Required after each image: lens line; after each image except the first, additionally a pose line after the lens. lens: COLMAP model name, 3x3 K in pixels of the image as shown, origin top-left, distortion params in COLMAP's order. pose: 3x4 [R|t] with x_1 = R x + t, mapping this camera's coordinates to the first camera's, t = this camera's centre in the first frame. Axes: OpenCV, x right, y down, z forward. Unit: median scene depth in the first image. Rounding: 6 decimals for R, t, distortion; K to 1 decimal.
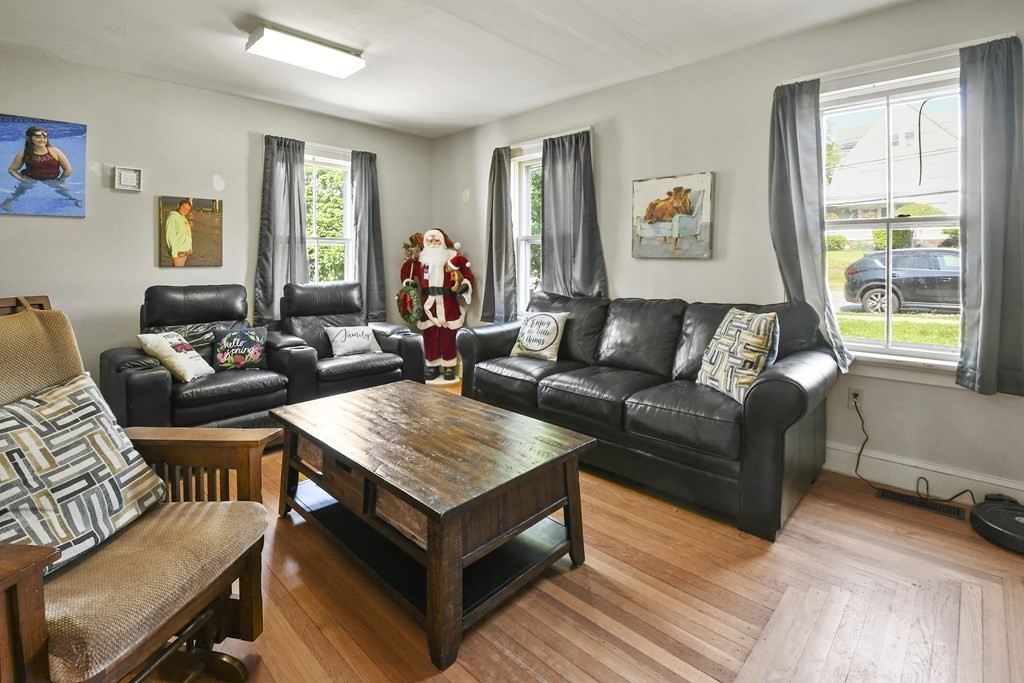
lens RADIAL K [[468.3, 0, 511.3], [0, 468.3, 335.7], [0, 0, 1]] dist [-0.024749, -0.003541]
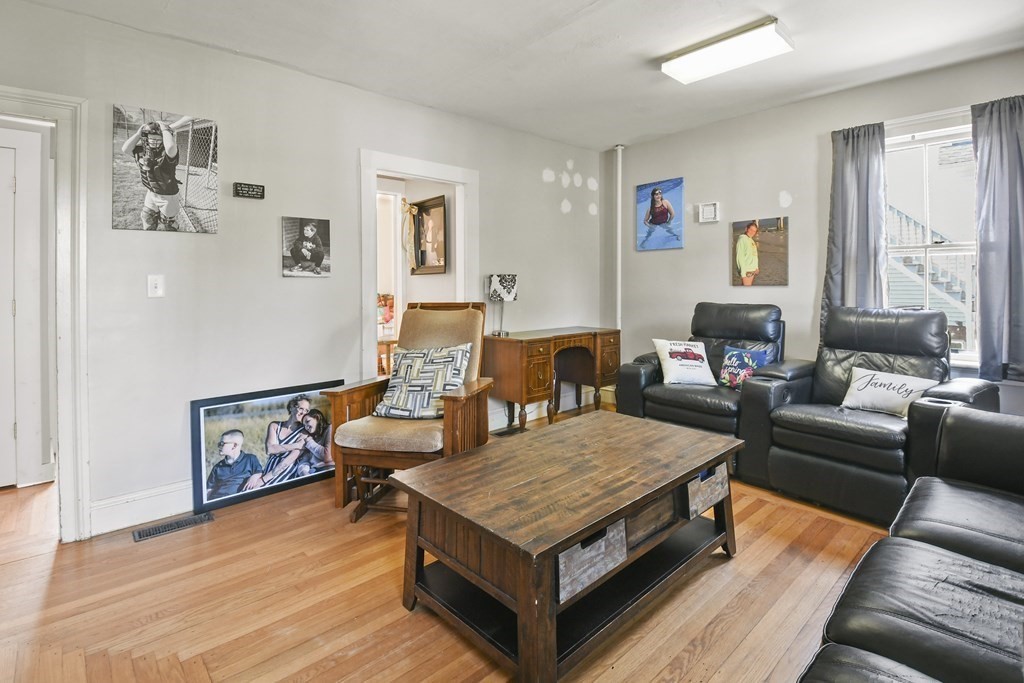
lens RADIAL K [[485.9, 0, 490.0], [0, 485.9, 339.8], [0, 0, 1]] dist [-0.023036, -0.001257]
pose [[-0.078277, 0.110269, -0.990815, 0.468316], [-0.140969, 0.982653, 0.120498, -0.081897], [0.986915, 0.149107, -0.061374, 0.529986]]
